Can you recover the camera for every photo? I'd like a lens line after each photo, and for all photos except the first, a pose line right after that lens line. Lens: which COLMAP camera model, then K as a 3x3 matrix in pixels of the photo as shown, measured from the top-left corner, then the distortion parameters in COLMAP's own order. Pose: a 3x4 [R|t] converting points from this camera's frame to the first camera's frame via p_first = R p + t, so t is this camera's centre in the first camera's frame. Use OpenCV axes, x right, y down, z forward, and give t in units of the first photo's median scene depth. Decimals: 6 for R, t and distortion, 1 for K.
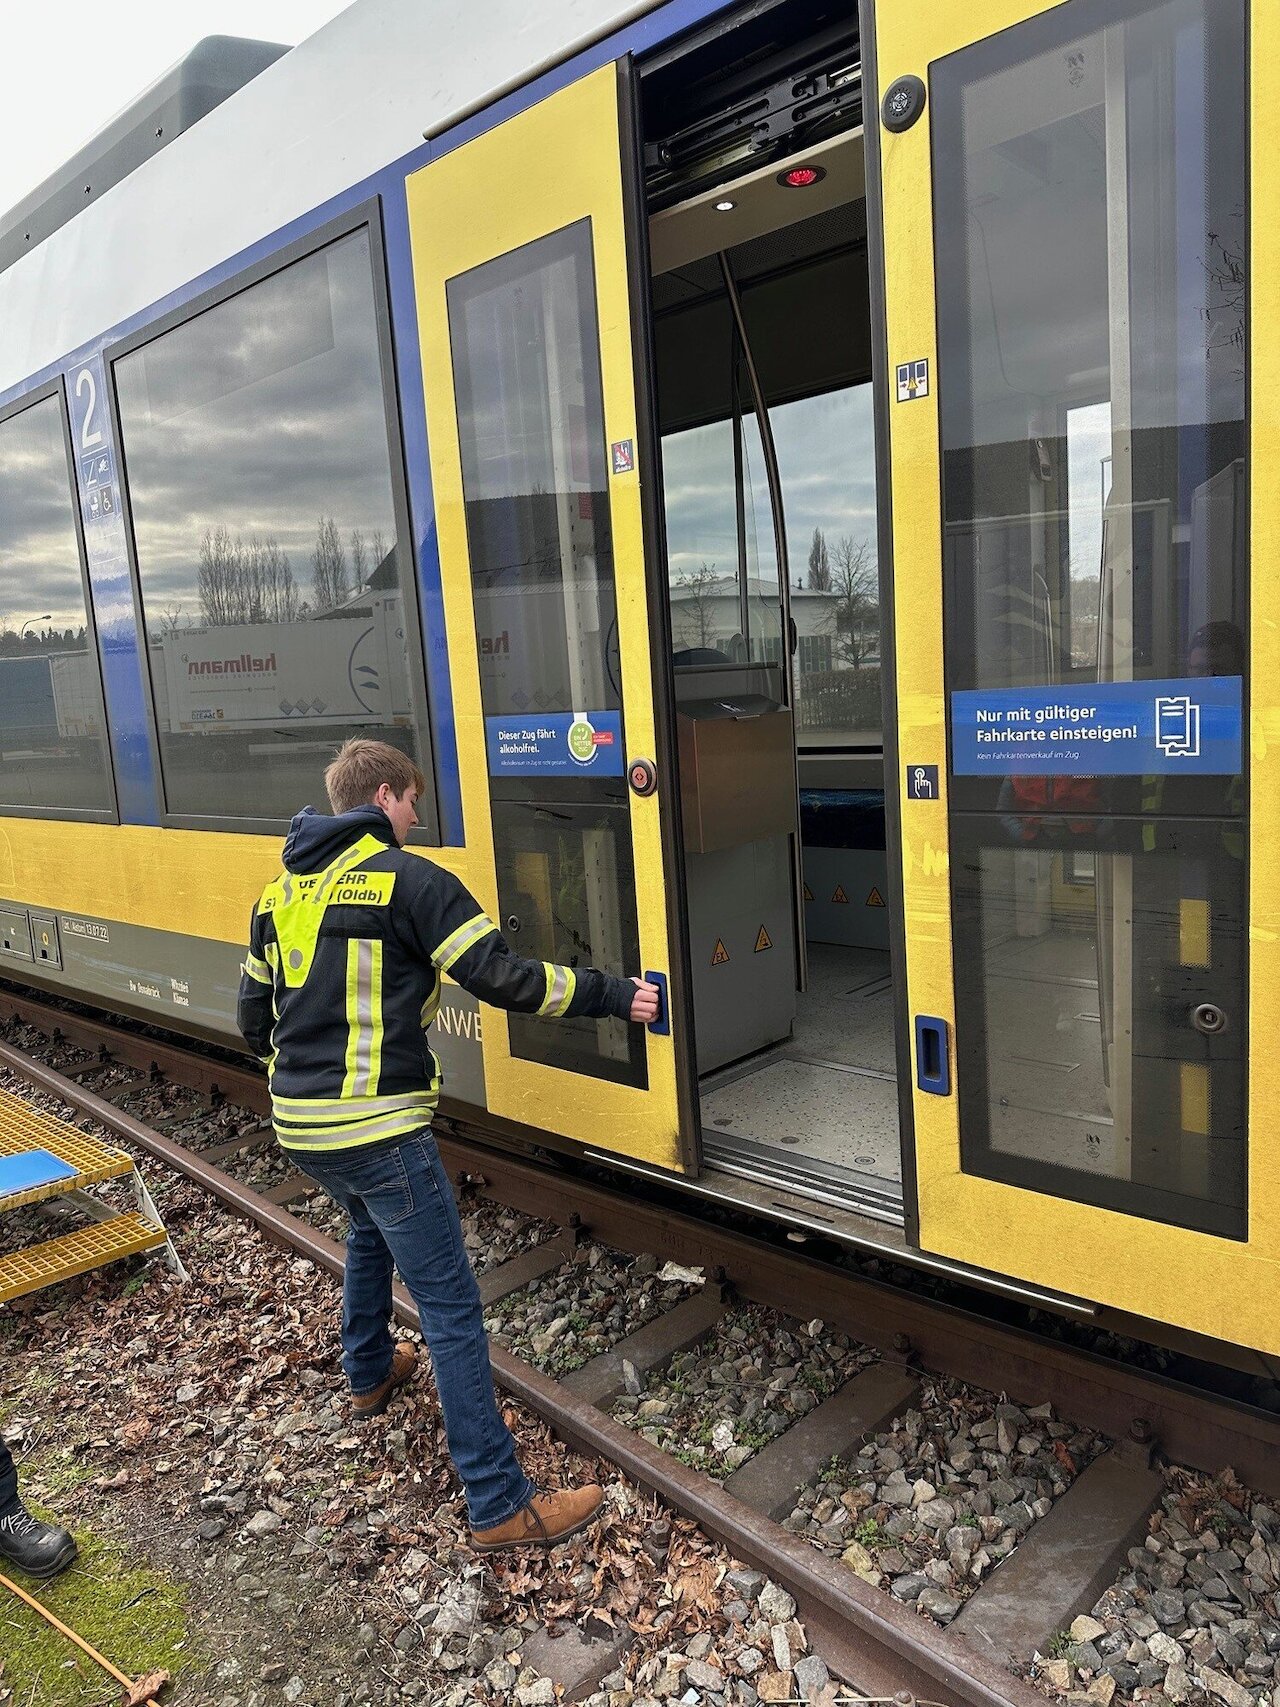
lens RADIAL K [[1222.8, 0, 638.5], [0, 1222.8, 866.4], [0, 0, 1]] dist [0.002503, -0.006803]
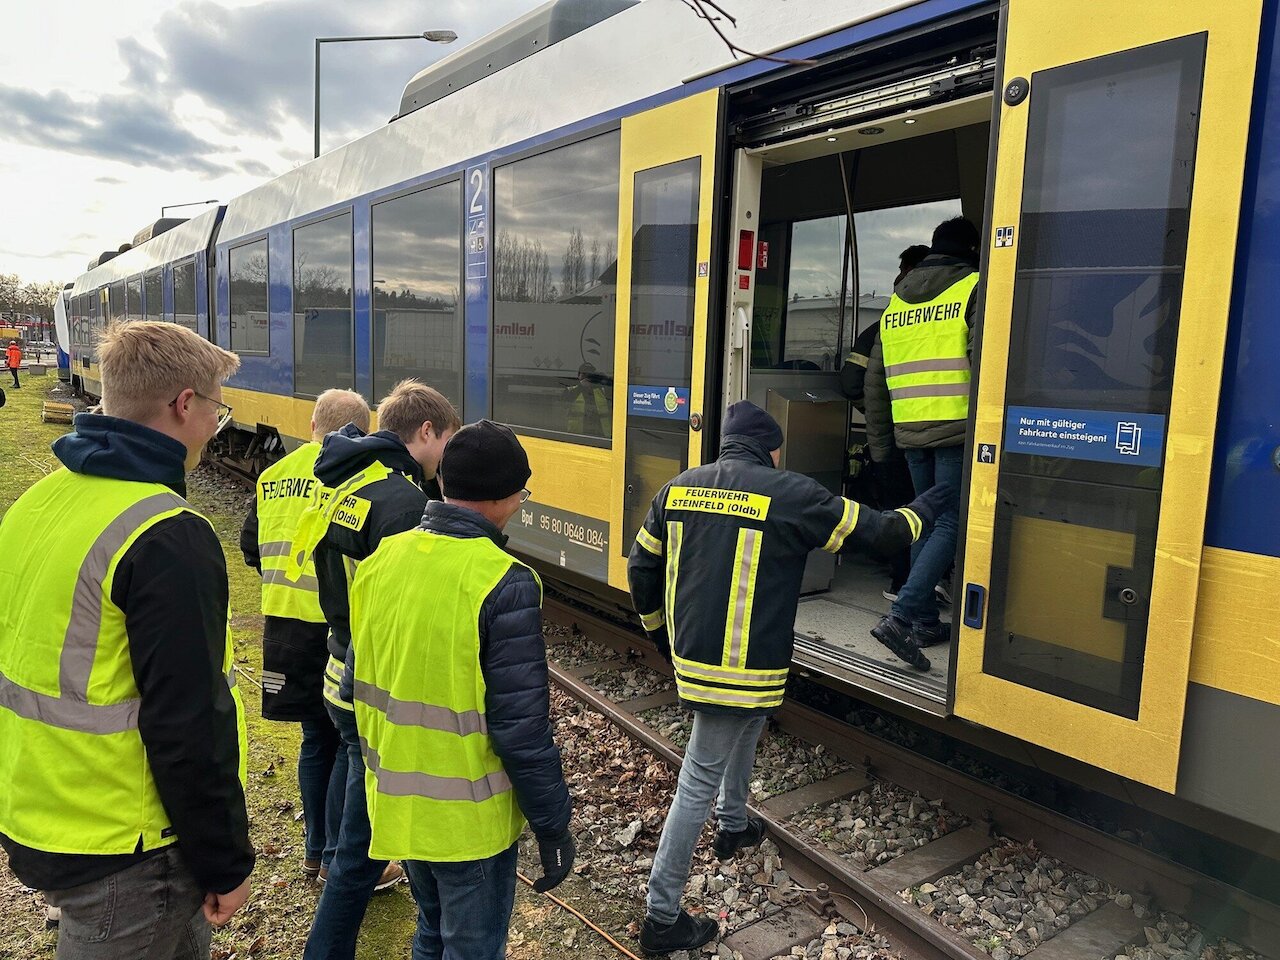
lens RADIAL K [[916.9, 0, 631.6], [0, 916.9, 475.5], [0, 0, 1]] dist [0.002503, -0.006803]
pose [[0.981064, 0.118568, -0.153153, 0.038435], [-0.122142, 0.992412, -0.014105, 0.041279], [0.150319, 0.032544, 0.988102, -0.396180]]
